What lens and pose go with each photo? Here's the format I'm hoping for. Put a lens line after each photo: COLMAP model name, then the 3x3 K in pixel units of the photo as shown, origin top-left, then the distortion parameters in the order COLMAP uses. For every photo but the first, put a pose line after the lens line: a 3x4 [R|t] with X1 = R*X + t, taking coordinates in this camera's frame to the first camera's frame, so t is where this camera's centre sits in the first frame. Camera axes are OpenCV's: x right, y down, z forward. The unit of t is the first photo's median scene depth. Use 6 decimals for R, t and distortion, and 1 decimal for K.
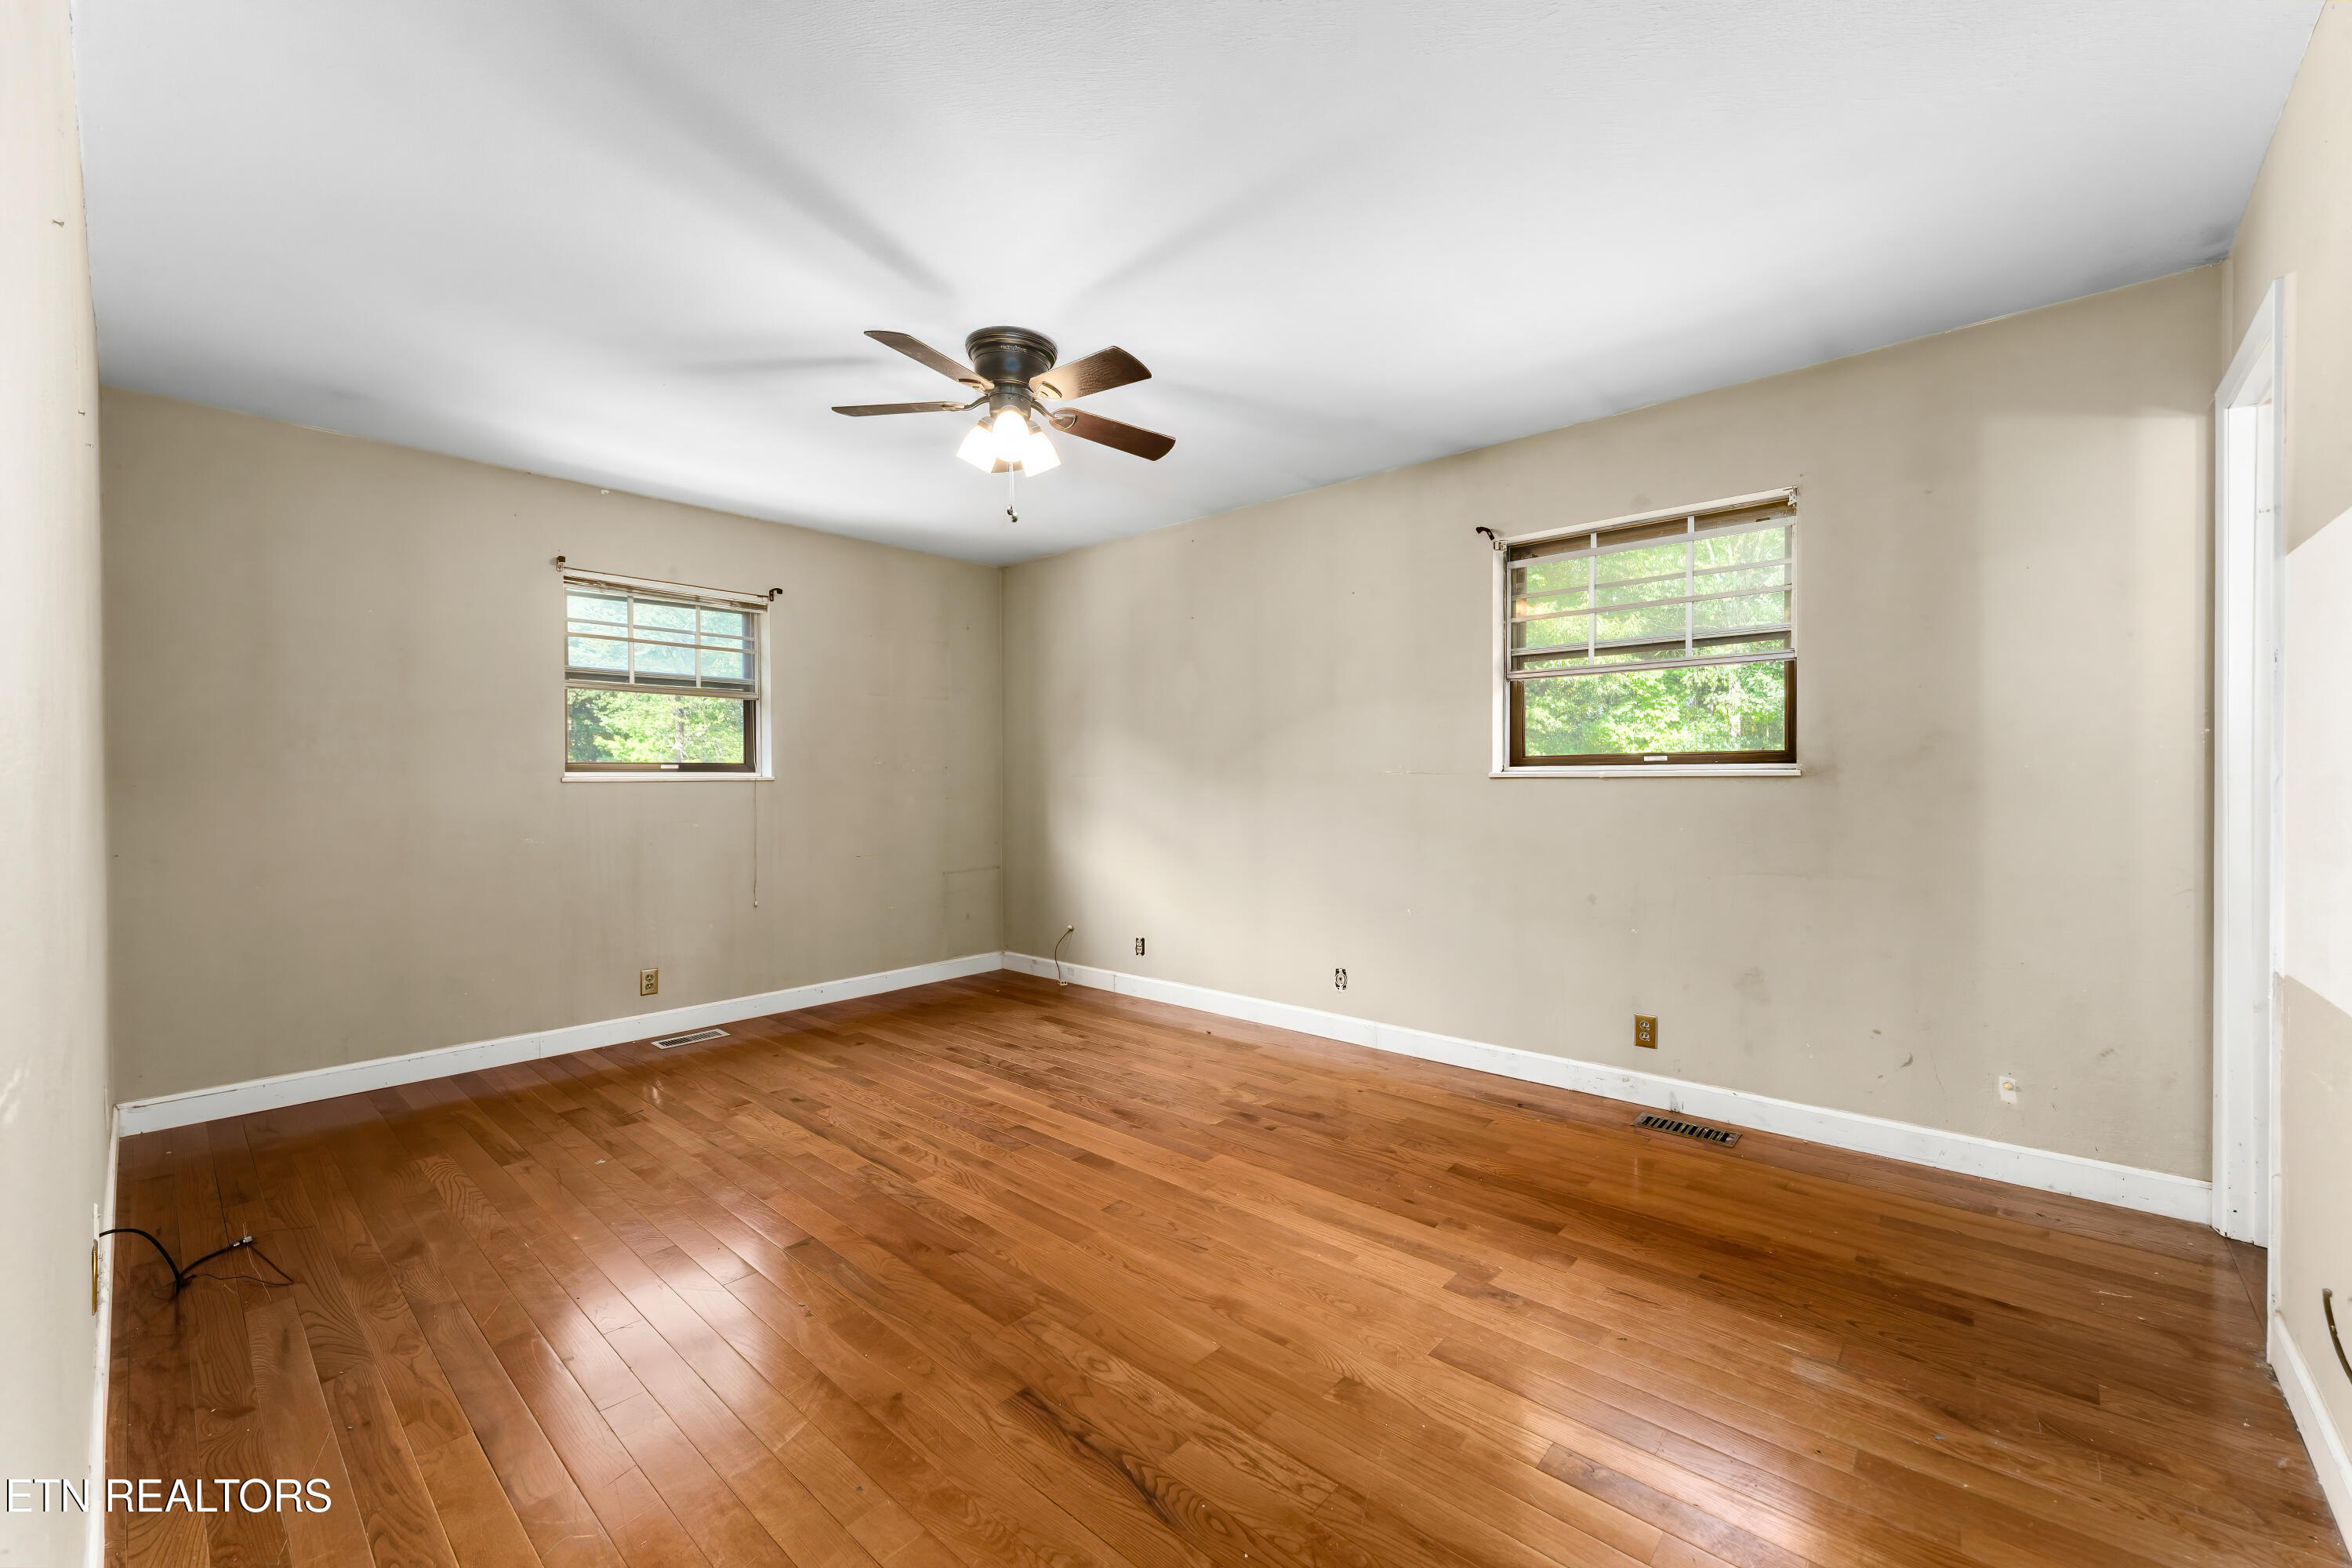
lens RADIAL K [[939.0, 0, 1173.7], [0, 939.0, 780.6], [0, 0, 1]] dist [-0.002980, -0.000595]
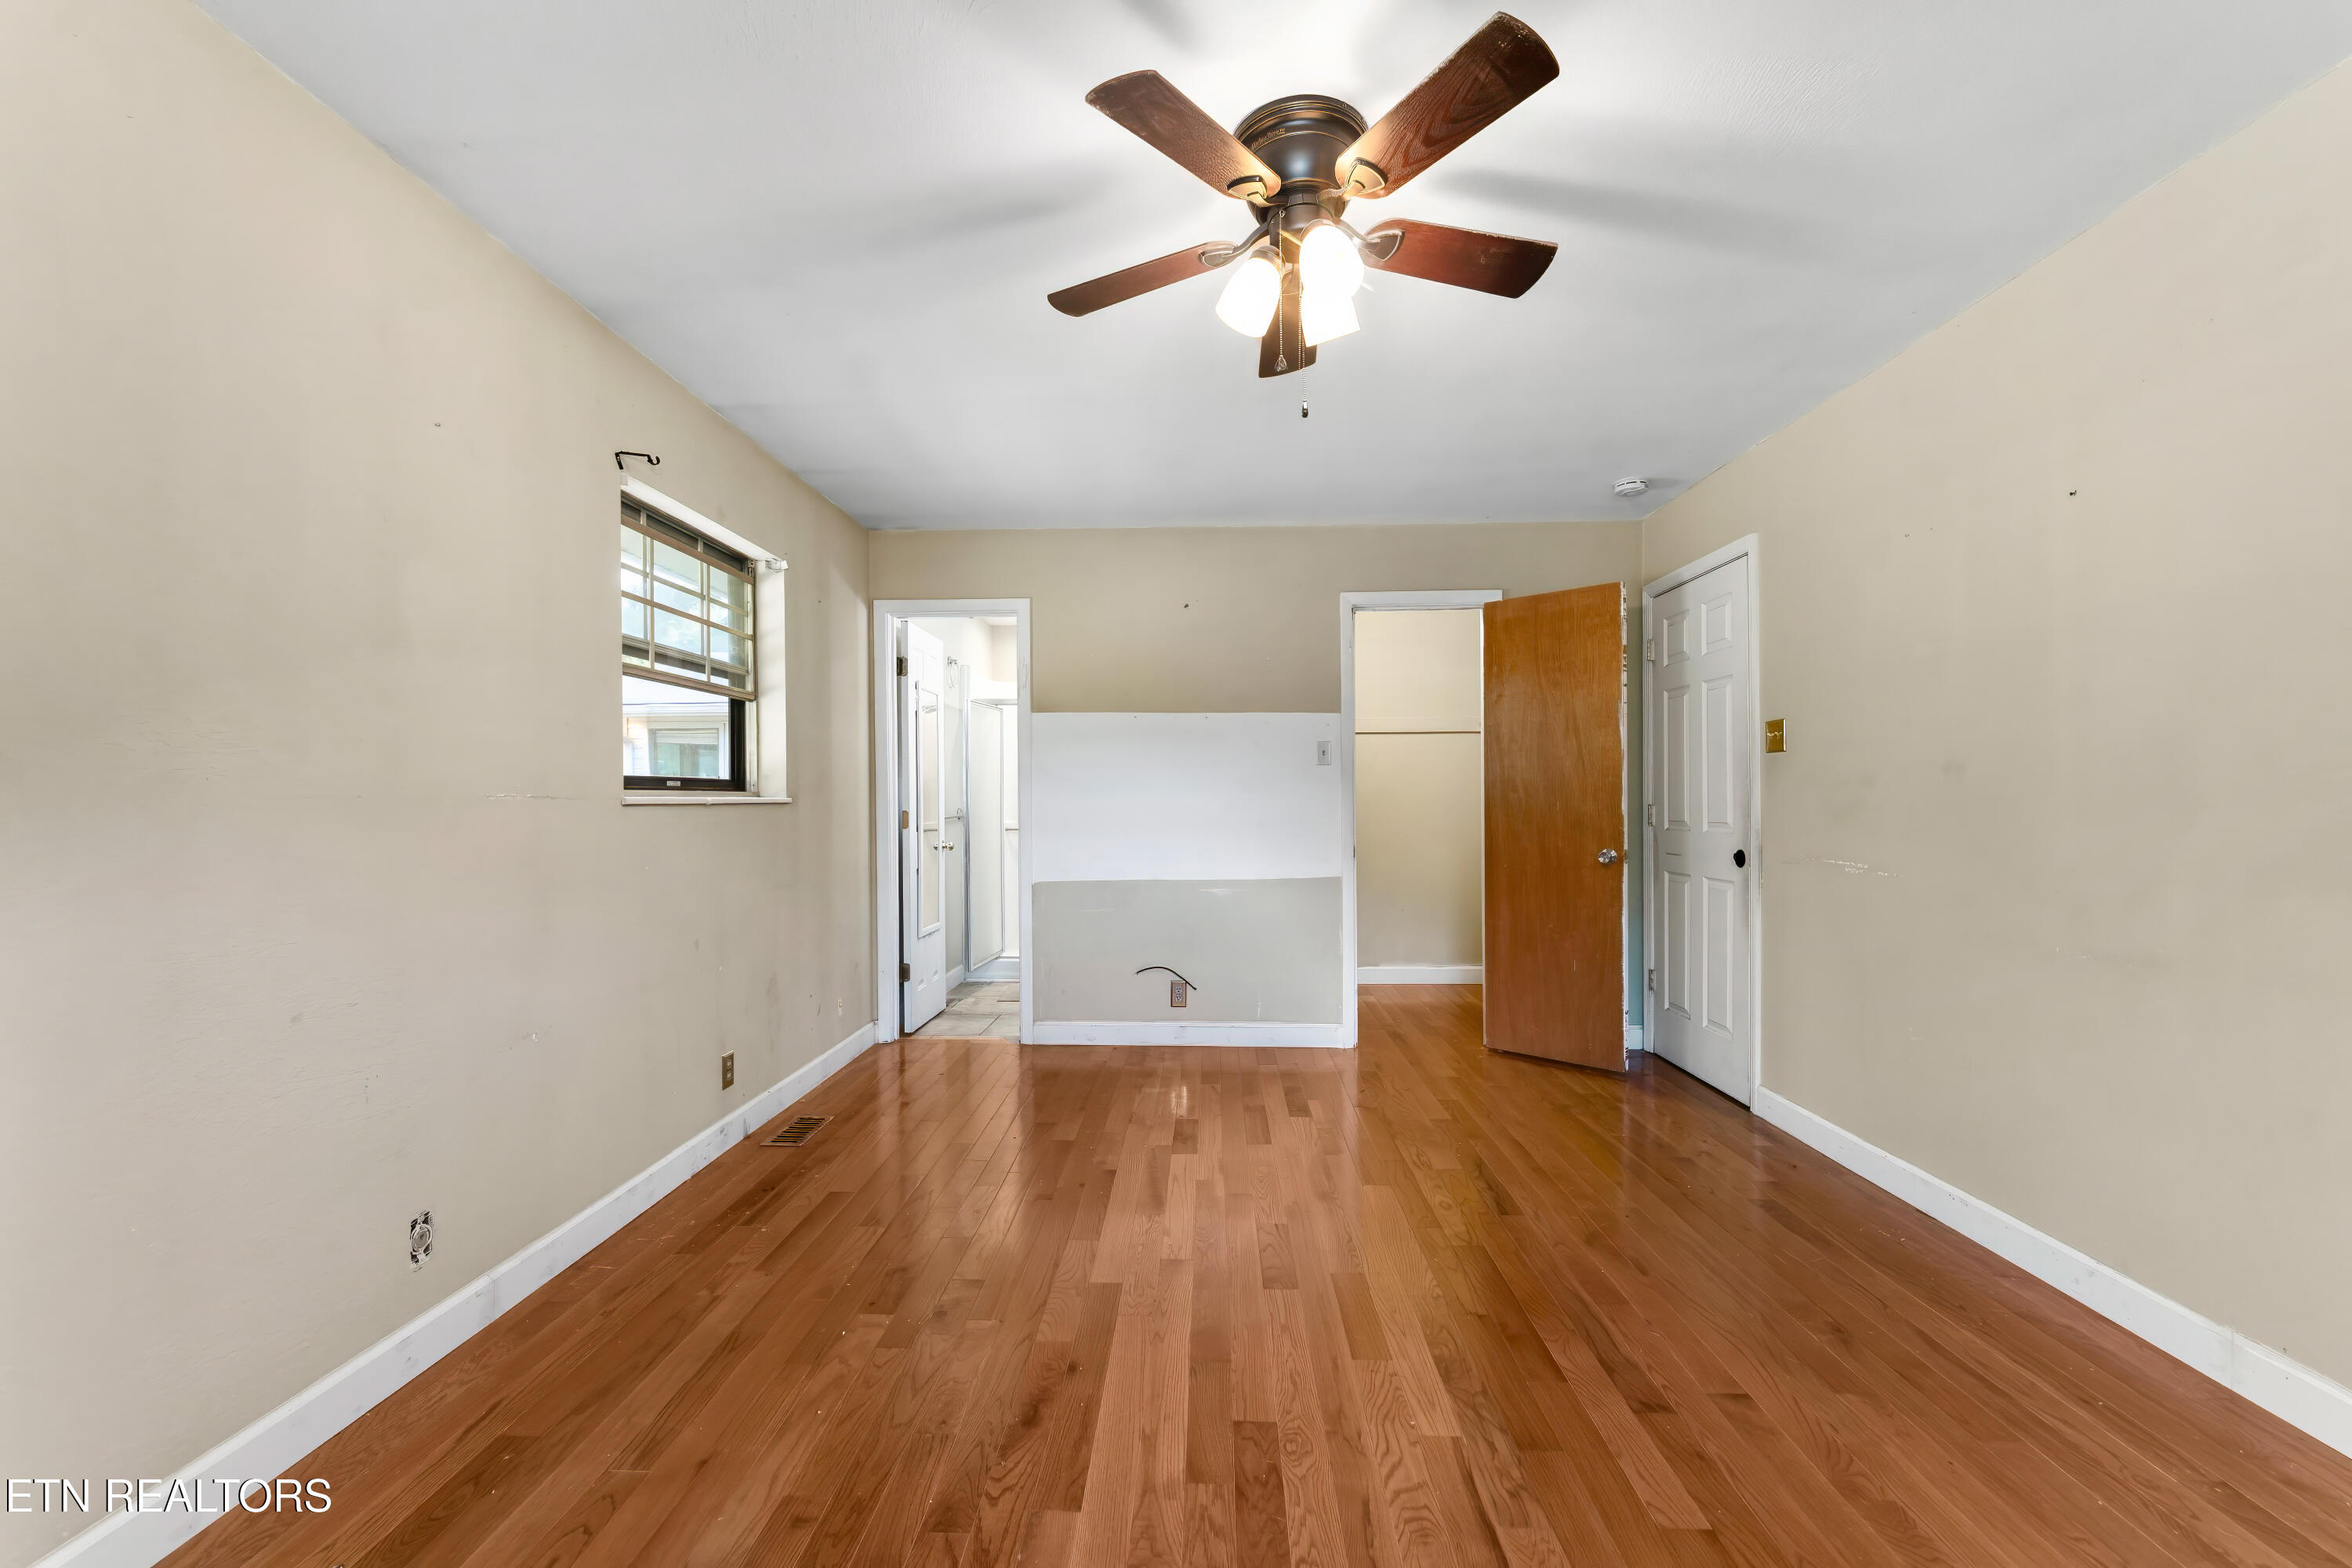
lens RADIAL K [[939.0, 0, 1175.9], [0, 939.0, 796.9], [0, 0, 1]] dist [-0.002980, -0.000595]
pose [[-0.636784, 0.009417, 0.770984, -0.615251], [0.011245, 0.999932, -0.002926, -0.002433], [-0.770960, 0.006807, -0.636847, 1.471613]]
